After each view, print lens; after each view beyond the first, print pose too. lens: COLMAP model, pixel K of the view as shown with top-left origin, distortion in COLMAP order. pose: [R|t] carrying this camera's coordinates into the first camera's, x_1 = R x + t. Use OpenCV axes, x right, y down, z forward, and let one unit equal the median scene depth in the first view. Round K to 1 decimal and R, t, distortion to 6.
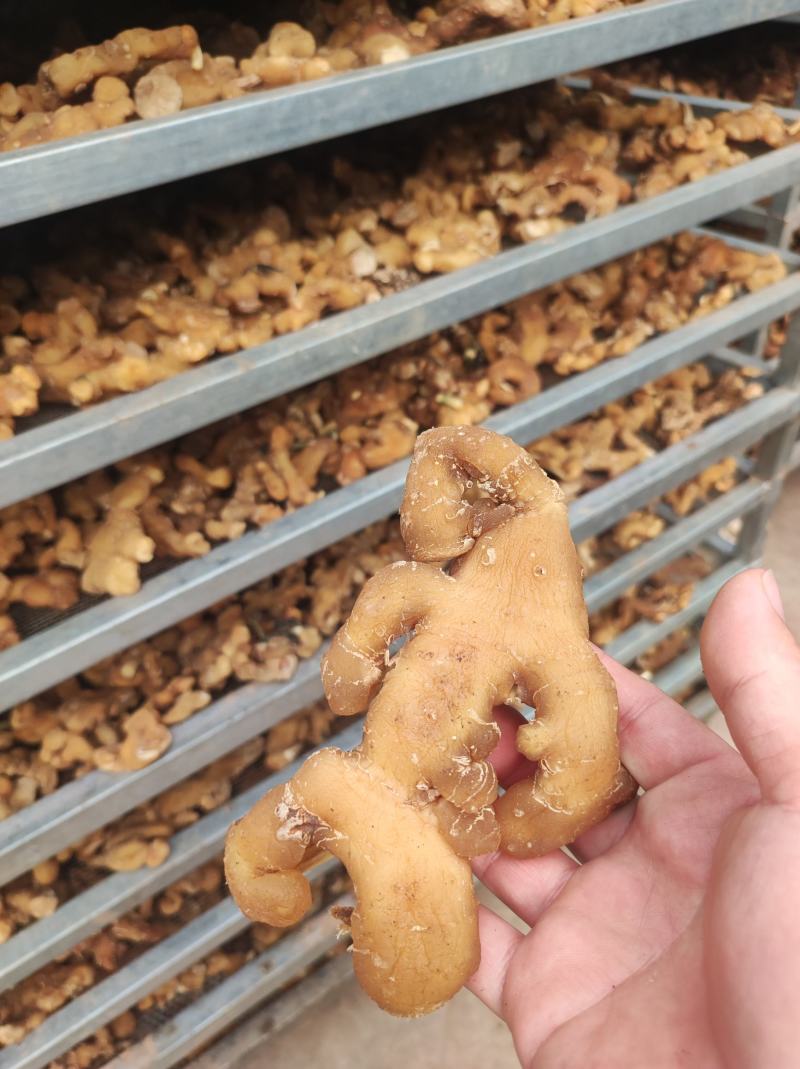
lens RADIAL K [[794.6, 0, 400.0], [0, 794.6, 534.5], [0, 0, 1]] dist [0.000447, -0.002829]
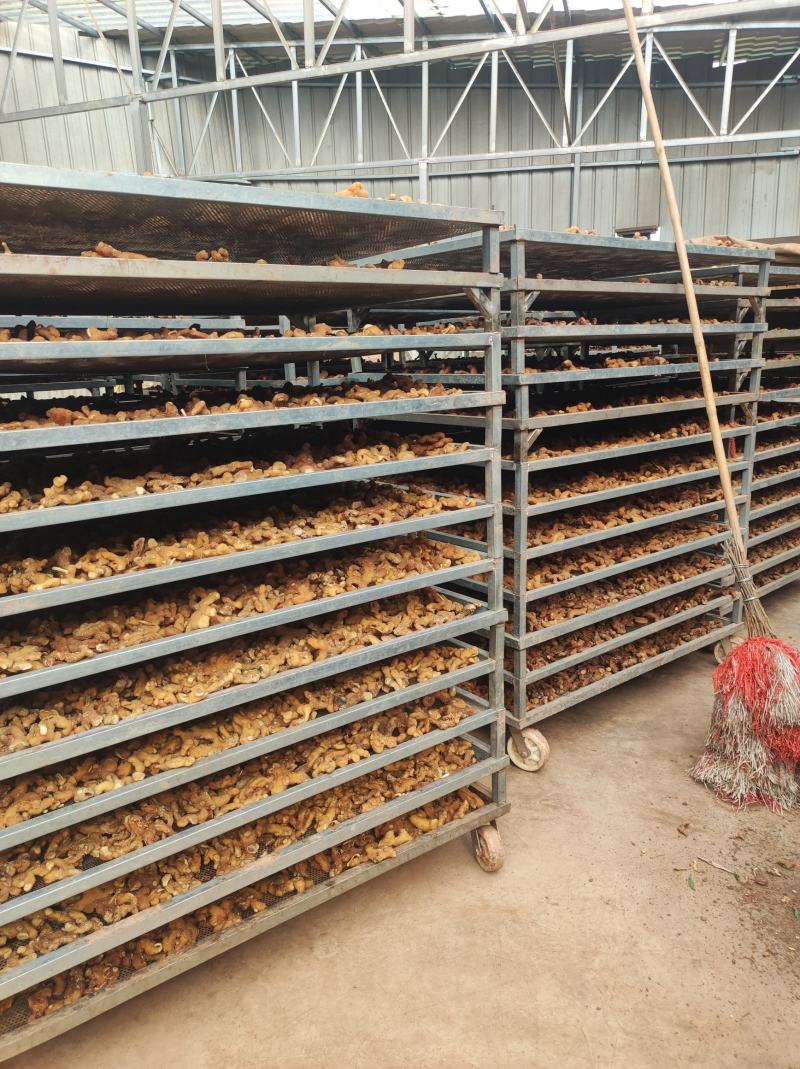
lens RADIAL K [[794.6, 0, 400.0], [0, 794.6, 534.5], [0, 0, 1]] dist [0.000447, -0.002829]
pose [[0.998811, 0.038791, 0.029542, 0.231313], [-0.020554, 0.884377, -0.466320, 0.970724], [-0.044215, 0.465158, 0.884123, -1.516365]]
